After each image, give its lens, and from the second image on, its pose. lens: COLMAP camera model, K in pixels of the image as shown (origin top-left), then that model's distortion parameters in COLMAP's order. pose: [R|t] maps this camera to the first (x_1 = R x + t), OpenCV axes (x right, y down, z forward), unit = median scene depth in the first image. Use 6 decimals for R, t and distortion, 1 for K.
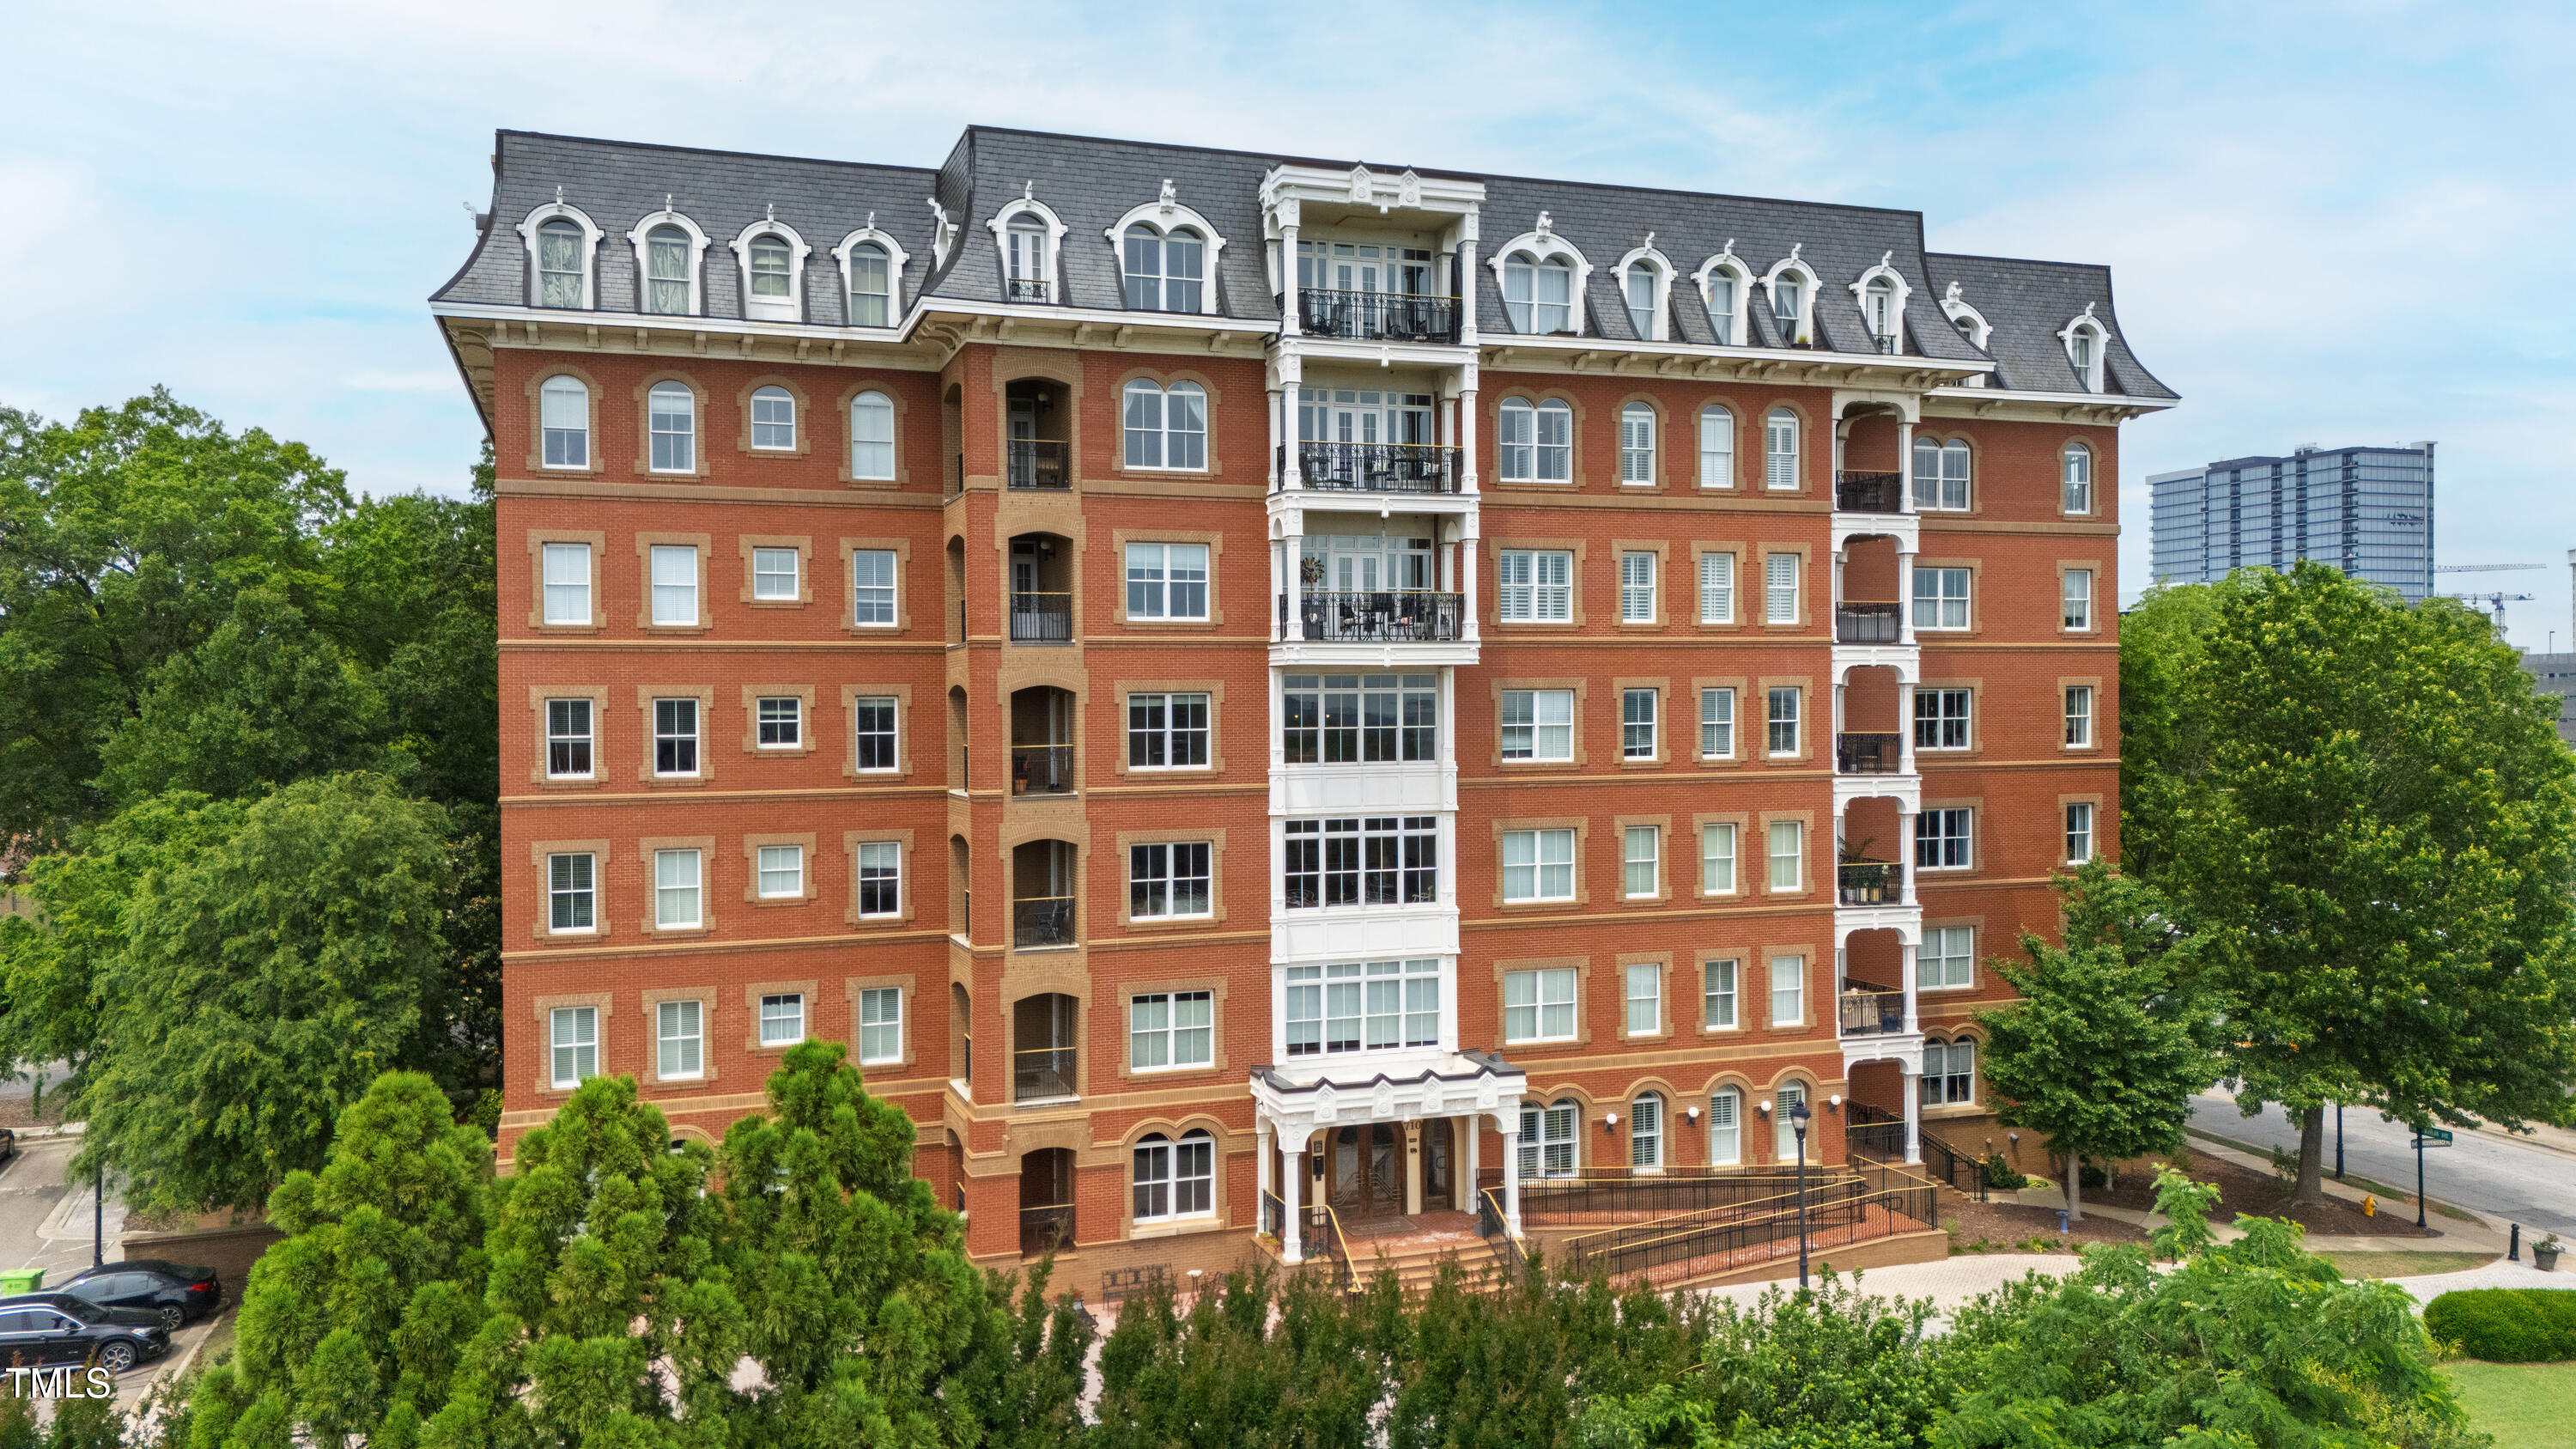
lens RADIAL K [[1885.2, 0, 1093.2], [0, 1885.2, 725.6], [0, 0, 1]] dist [0.100207, -0.162456]
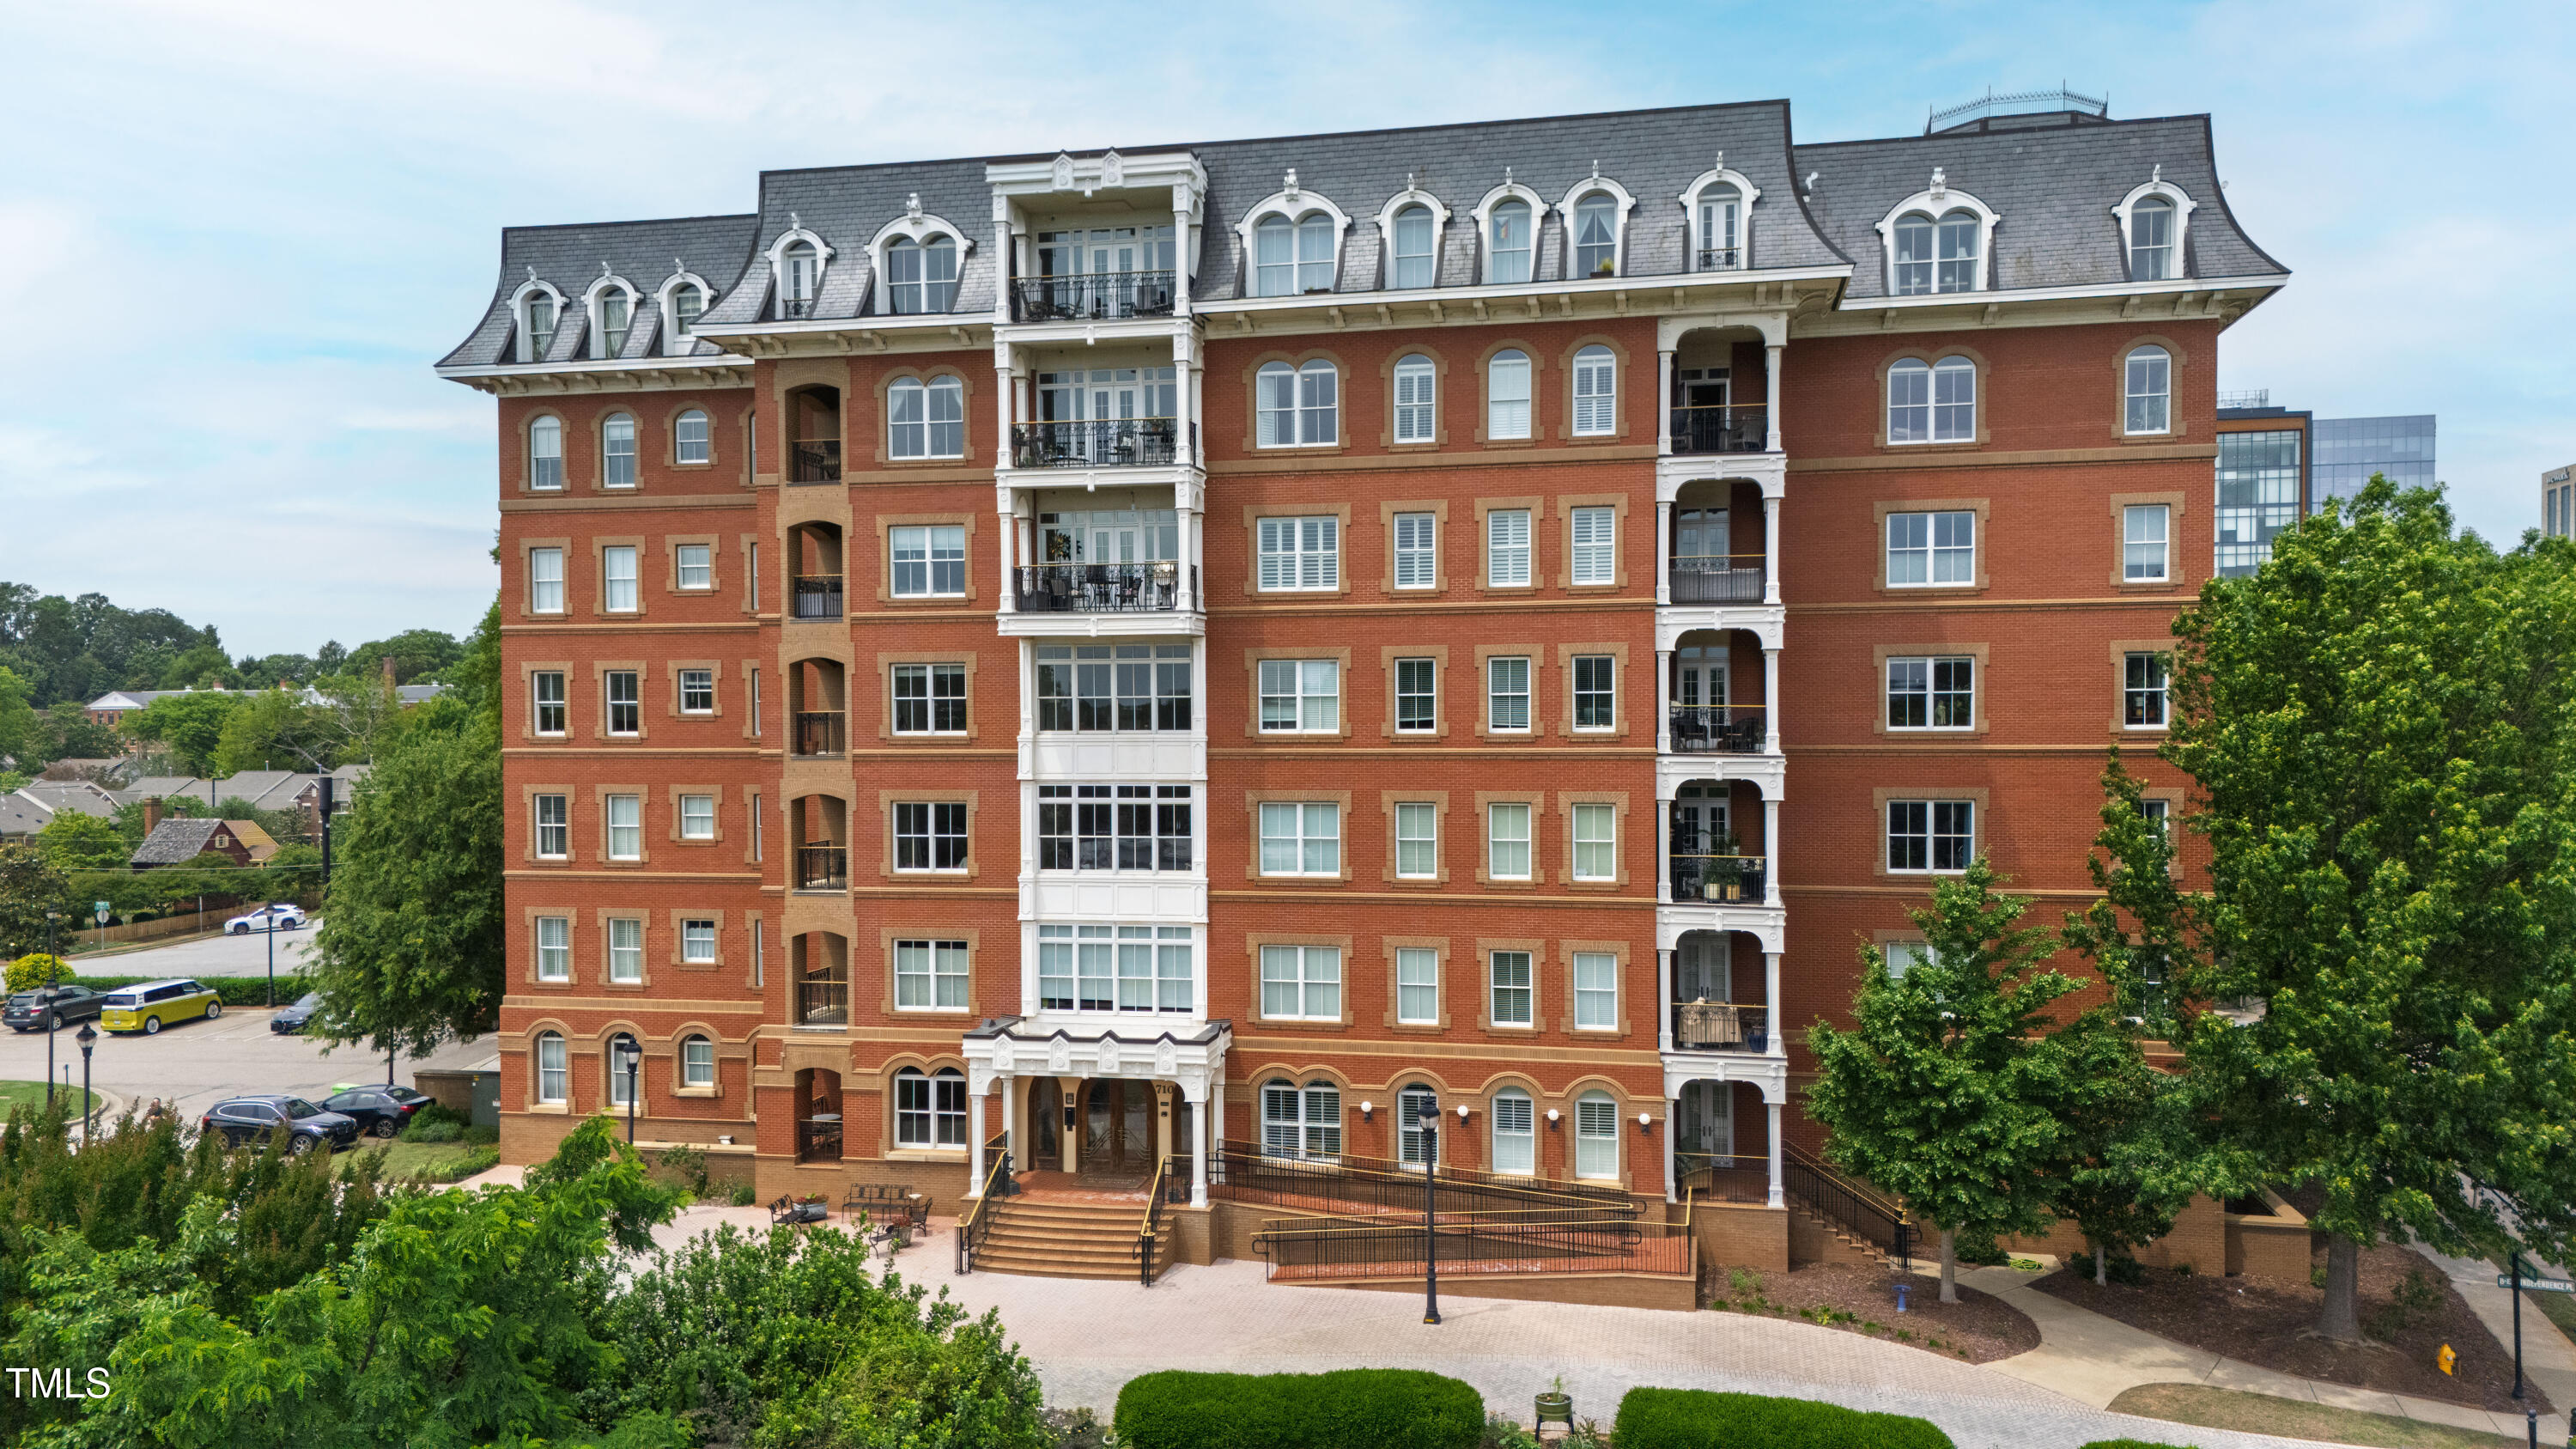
lens RADIAL K [[1882.6, 0, 1325.8], [0, 1882.6, 726.0], [0, 0, 1]] dist [0.046068, -0.038118]
pose [[0.854365, 0.008886, -0.519598, 0.766879], [-0.007915, 0.999960, 0.004086, 0.011663], [0.519614, 0.000622, 0.854401, 0.183721]]
